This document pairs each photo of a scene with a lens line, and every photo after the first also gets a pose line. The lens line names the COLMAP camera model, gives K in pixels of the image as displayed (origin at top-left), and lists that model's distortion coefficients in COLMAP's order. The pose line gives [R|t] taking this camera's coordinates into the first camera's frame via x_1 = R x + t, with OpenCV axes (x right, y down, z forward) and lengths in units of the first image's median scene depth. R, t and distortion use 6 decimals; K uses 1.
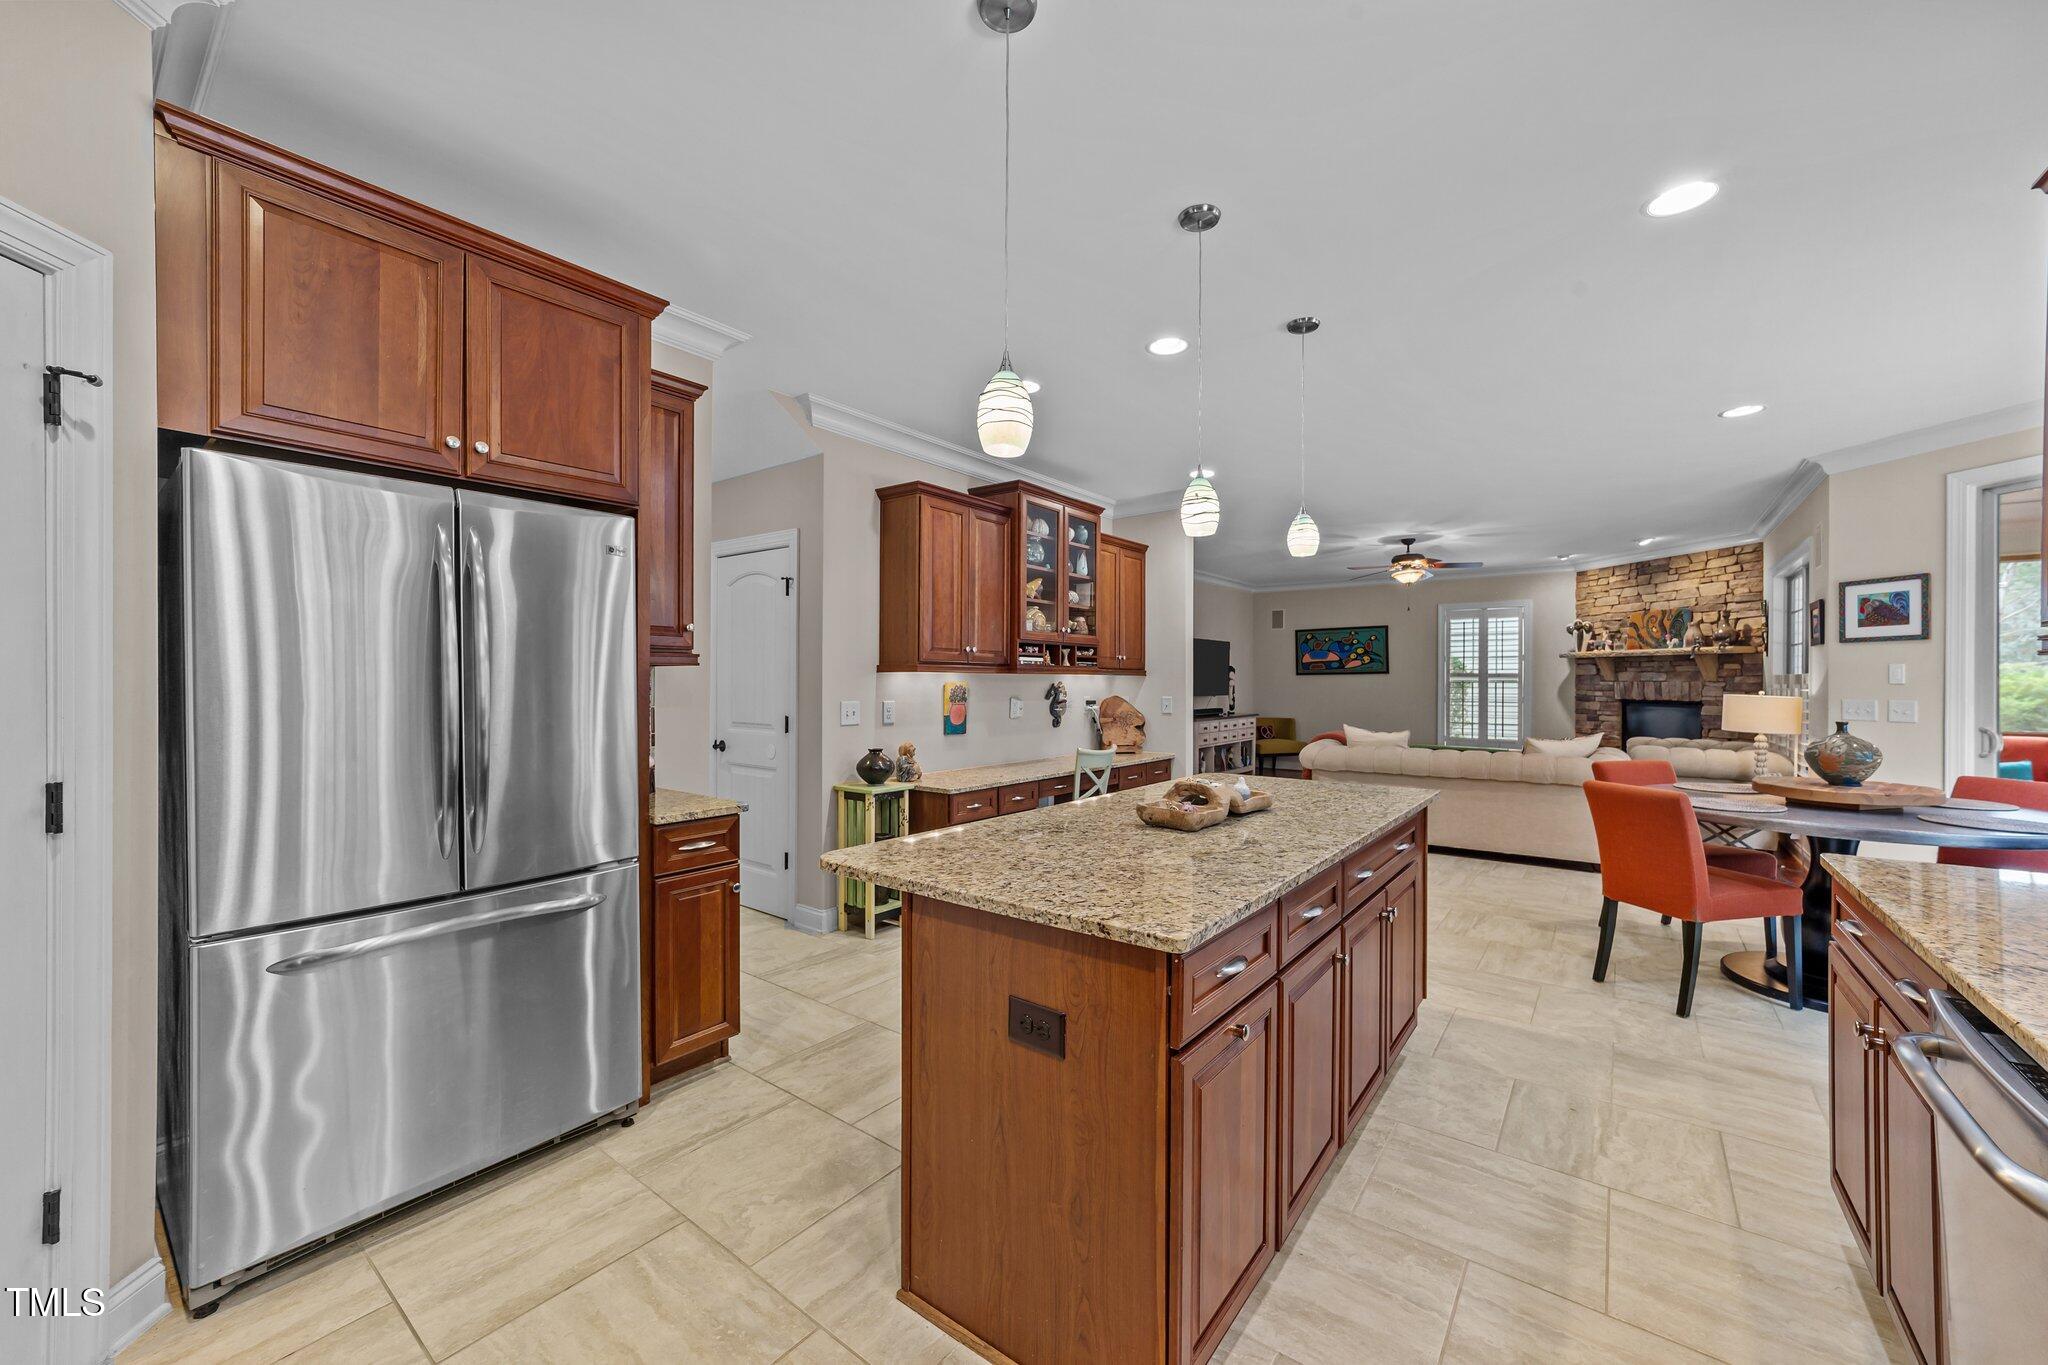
lens RADIAL K [[776.0, 0, 1025.3], [0, 776.0, 685.5], [0, 0, 1]] dist [-0.000708, 0.000044]
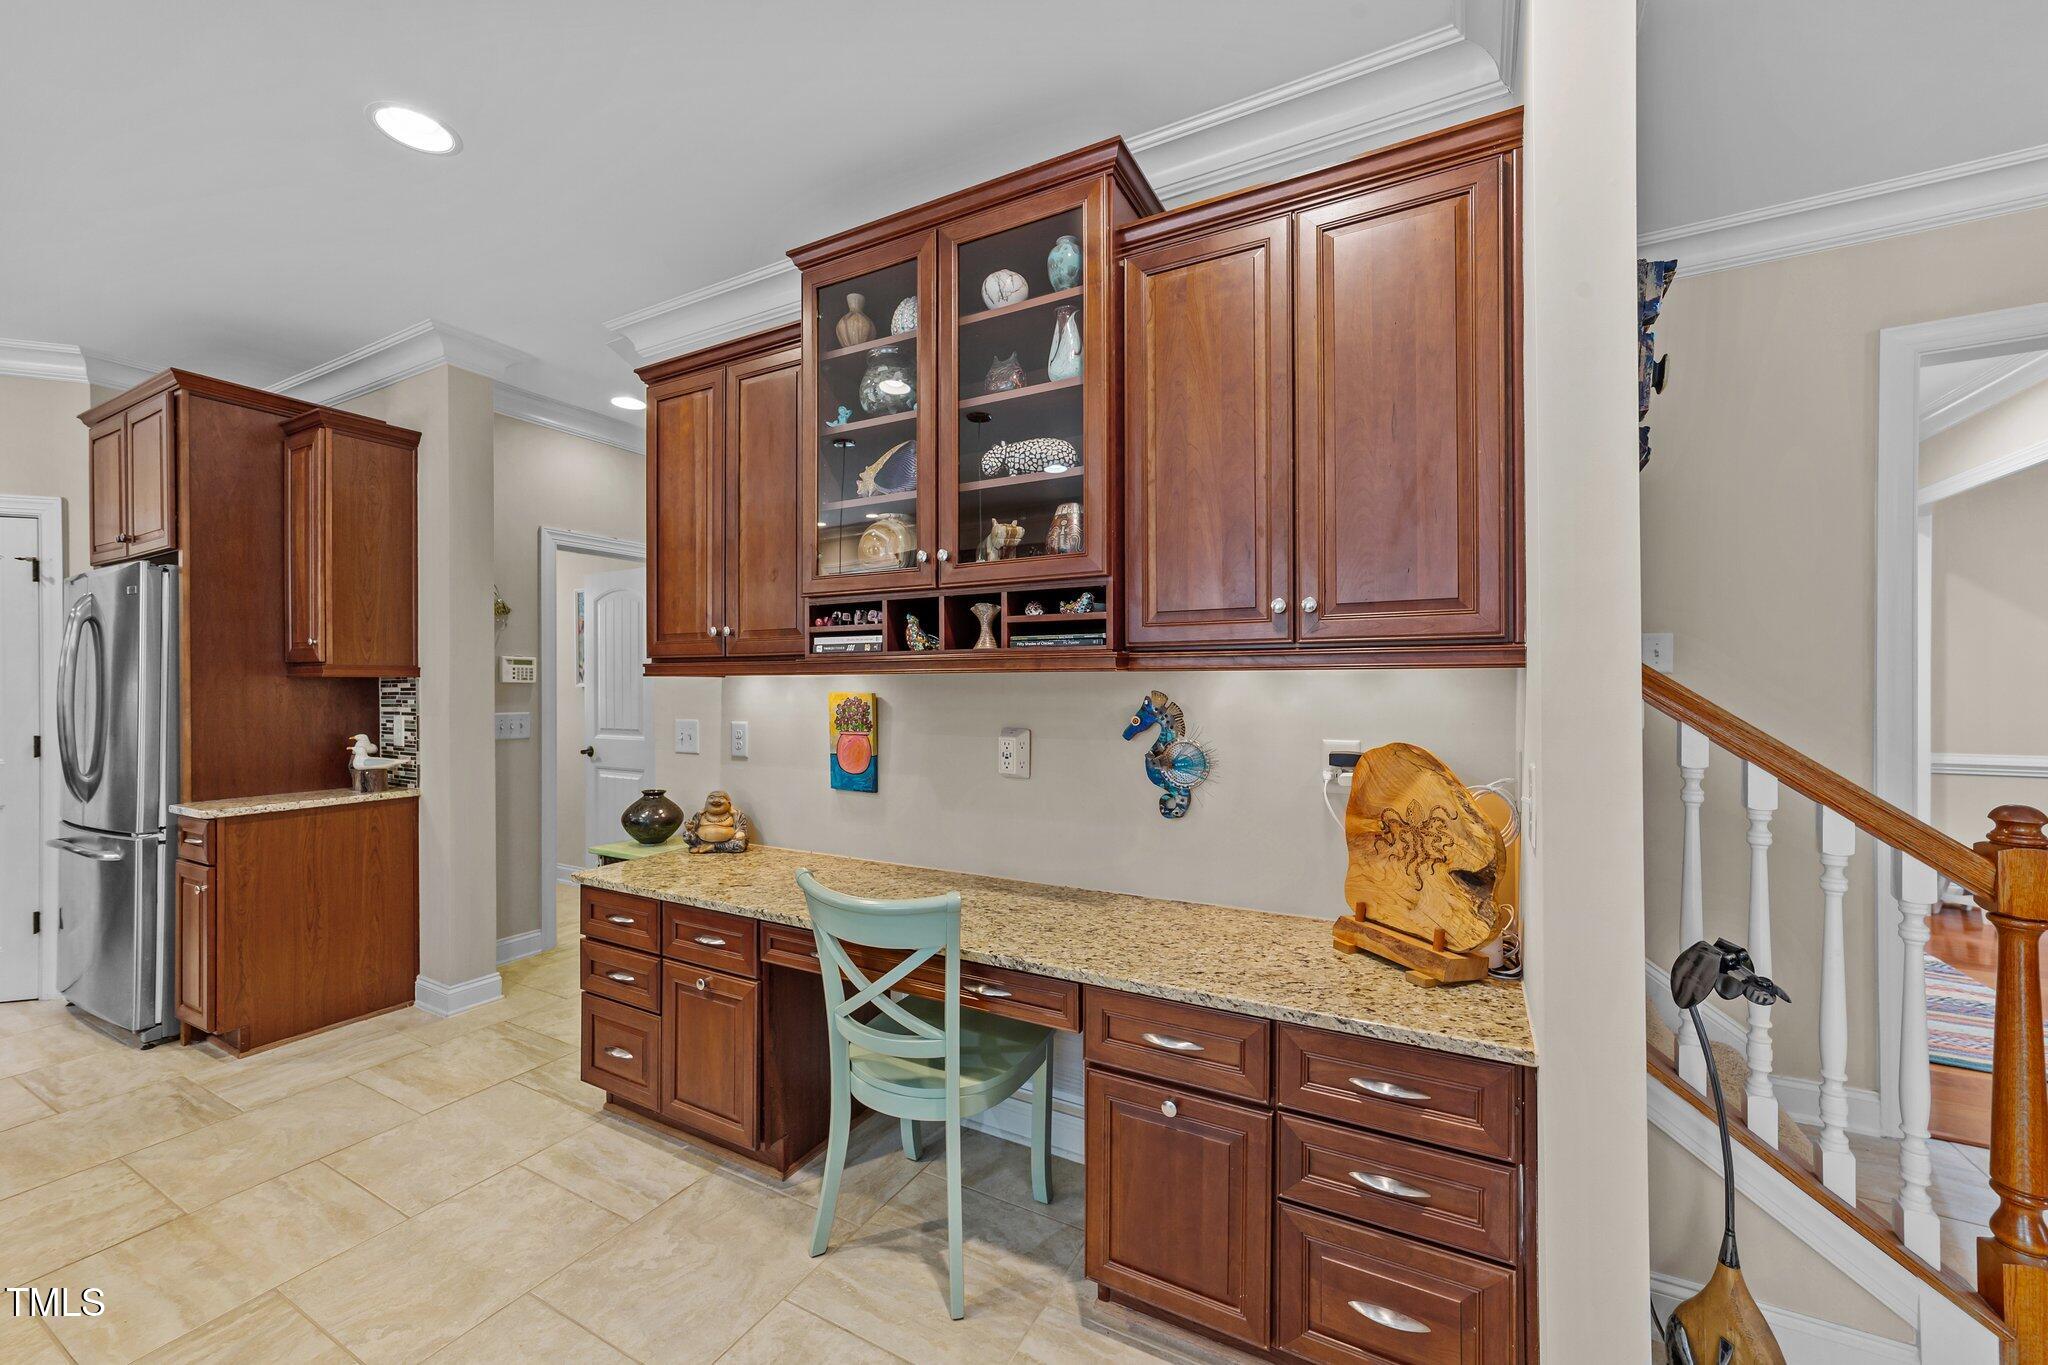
lens RADIAL K [[784.5, 0, 1026.8], [0, 784.5, 687.2], [0, 0, 1]] dist [0.000382, 0.002798]
pose [[0.166452, -0.001691, -0.986048, 0.461413], [-0.003695, 0.999990, -0.002339, -0.007215], [0.986043, 0.004033, 0.166444, 1.033030]]
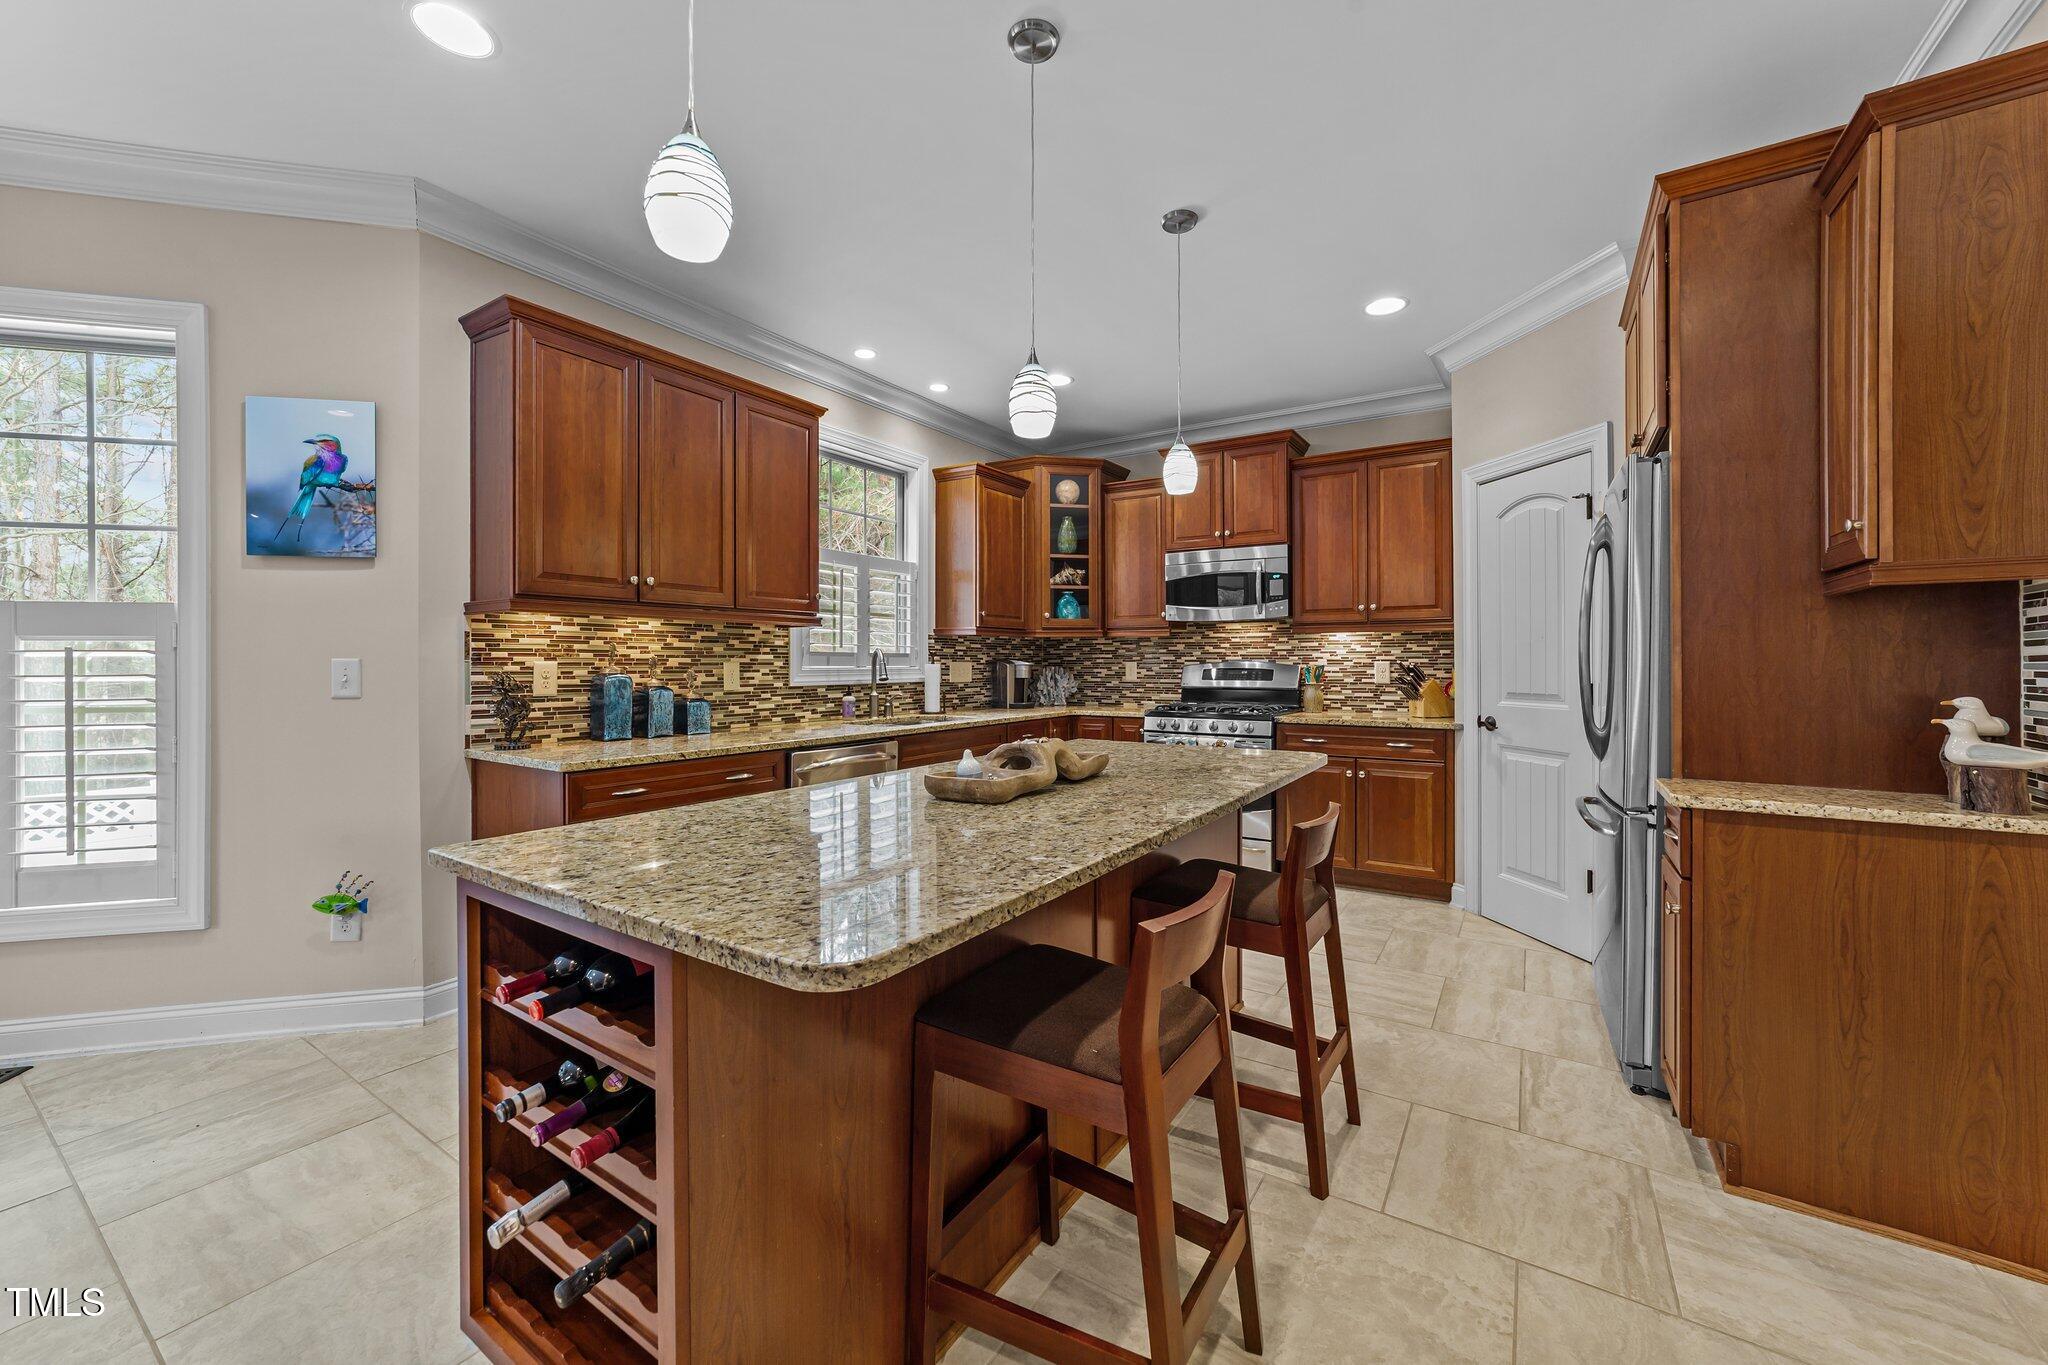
lens RADIAL K [[781.9, 0, 1027.9], [0, 781.9, 664.2], [0, 0, 1]] dist [0.000394, 0.000659]
pose [[-0.996726, -0.001321, -0.080845, 0.146361], [-0.001879, 0.999975, 0.006831, 0.017651], [0.080834, 0.006961, -0.996703, 0.896443]]
